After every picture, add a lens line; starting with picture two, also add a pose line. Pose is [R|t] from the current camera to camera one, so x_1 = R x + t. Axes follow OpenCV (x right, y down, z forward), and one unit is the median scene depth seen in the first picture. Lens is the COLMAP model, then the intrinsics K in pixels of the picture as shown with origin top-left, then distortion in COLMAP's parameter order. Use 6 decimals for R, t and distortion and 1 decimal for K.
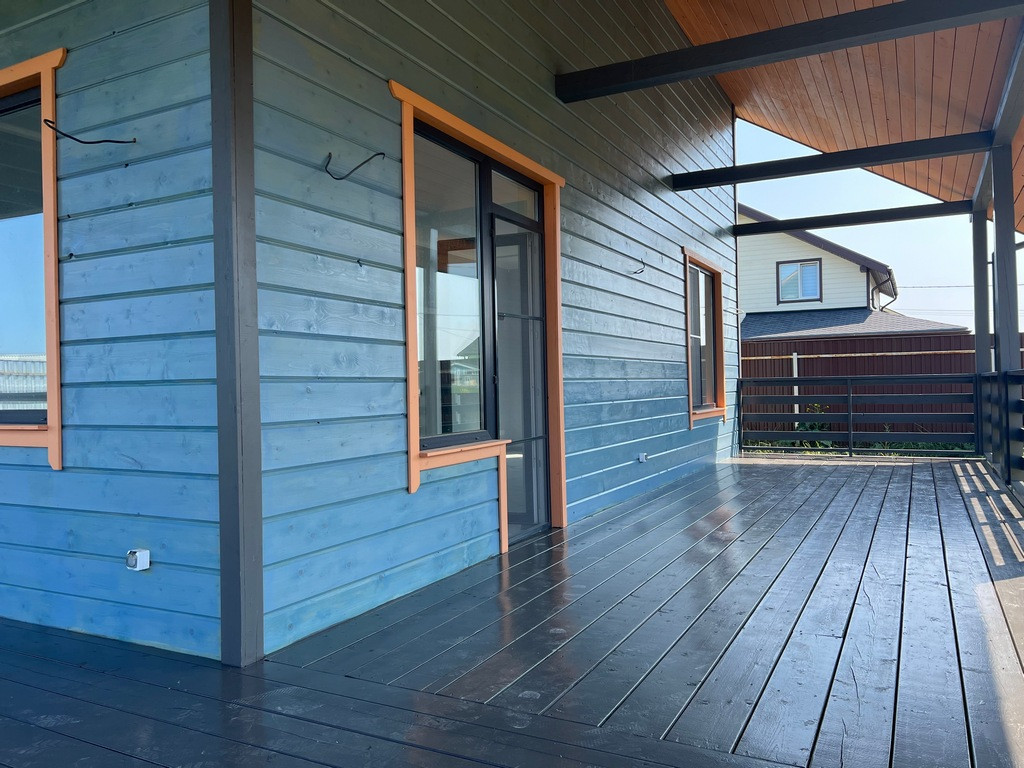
lens RADIAL K [[774.9, 0, 507.4], [0, 774.9, 382.6], [0, 0, 1]] dist [0.066397, -0.062525]
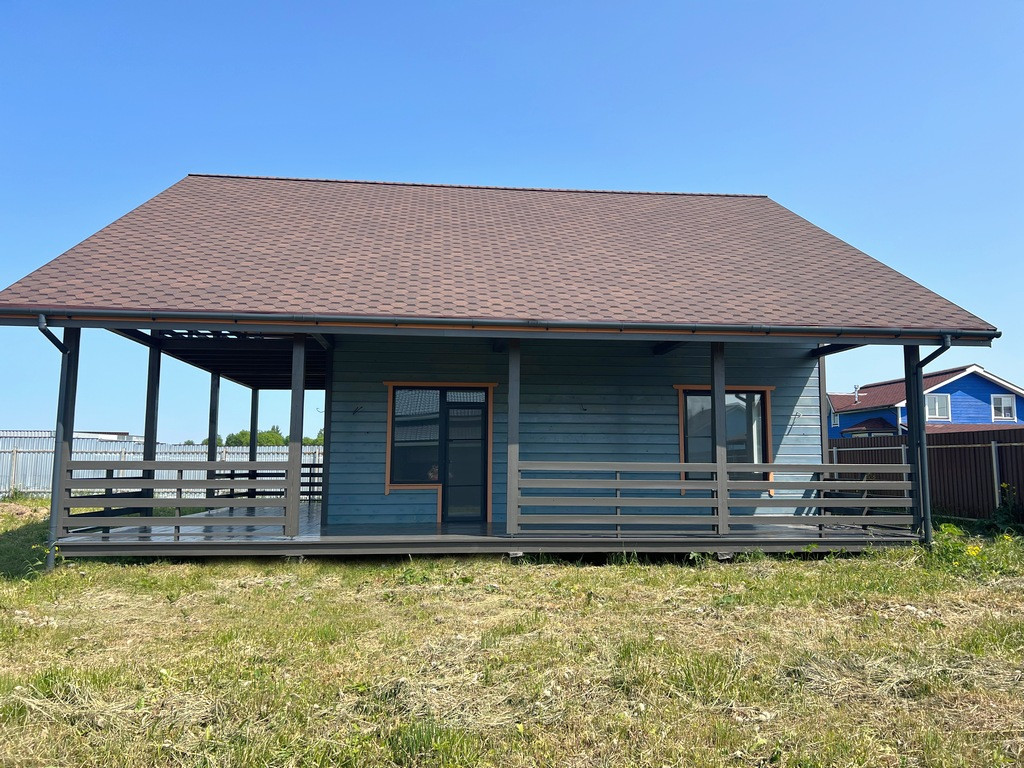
lens RADIAL K [[774.9, 0, 513.5], [0, 774.9, 381.0], [0, 0, 1]] dist [0.066397, -0.062525]
pose [[0.532556, -0.068460, -0.843622, 0.926890], [-0.008683, 0.996229, -0.086325, -0.022043], [0.846350, 0.053298, 0.529953, -0.118639]]
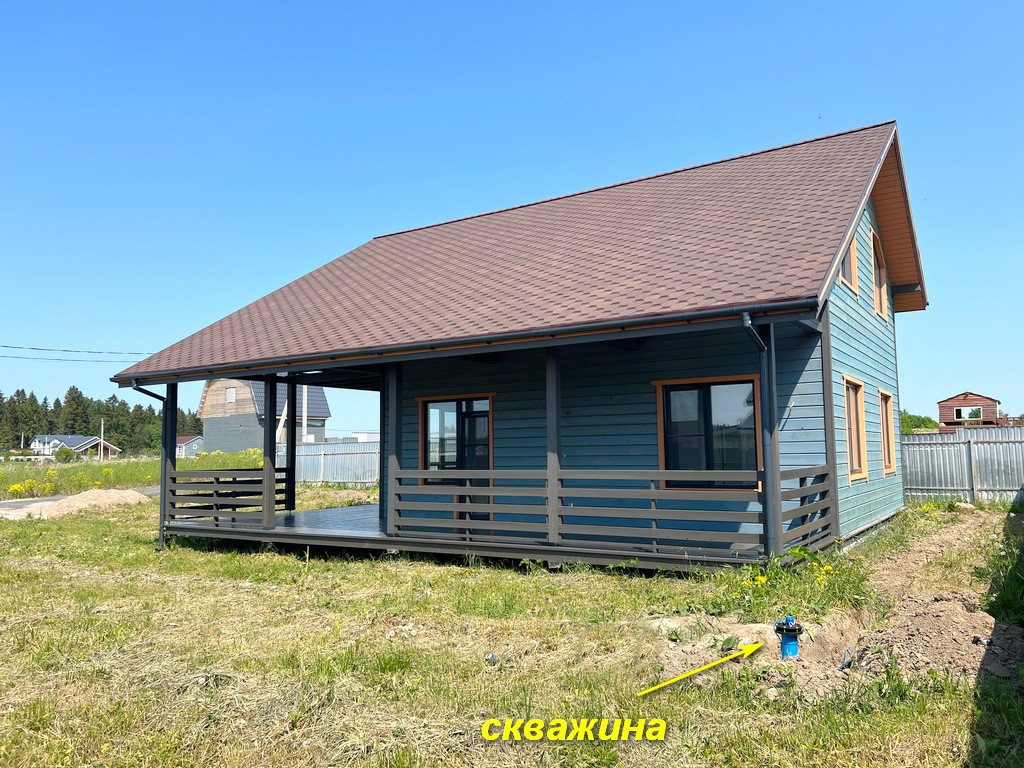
lens RADIAL K [[774.9, 0, 506.9], [0, 774.9, 385.9], [0, 0, 1]] dist [0.066397, -0.062525]
pose [[-0.109659, -0.066863, -0.991718, 1.150628], [0.024935, 0.997236, -0.069992, -0.040263], [0.993656, -0.032404, -0.107688, 0.562757]]
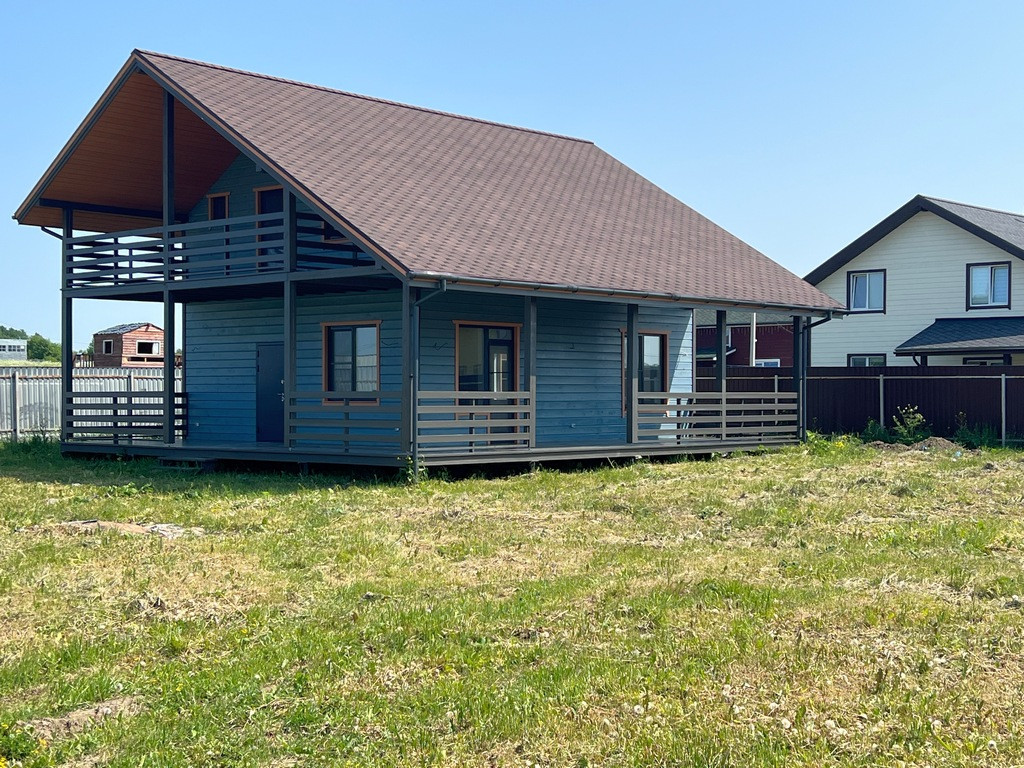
lens RADIAL K [[1493.7, 0, 526.2], [0, 1493.7, 399.4], [0, 0, 1]] dist [0.103823, 0.000000]
pose [[0.966338, 0.023777, -0.256176, 0.636254], [-0.019830, 0.999642, 0.017982, -0.033496], [0.256512, -0.012297, 0.966463, -1.835541]]
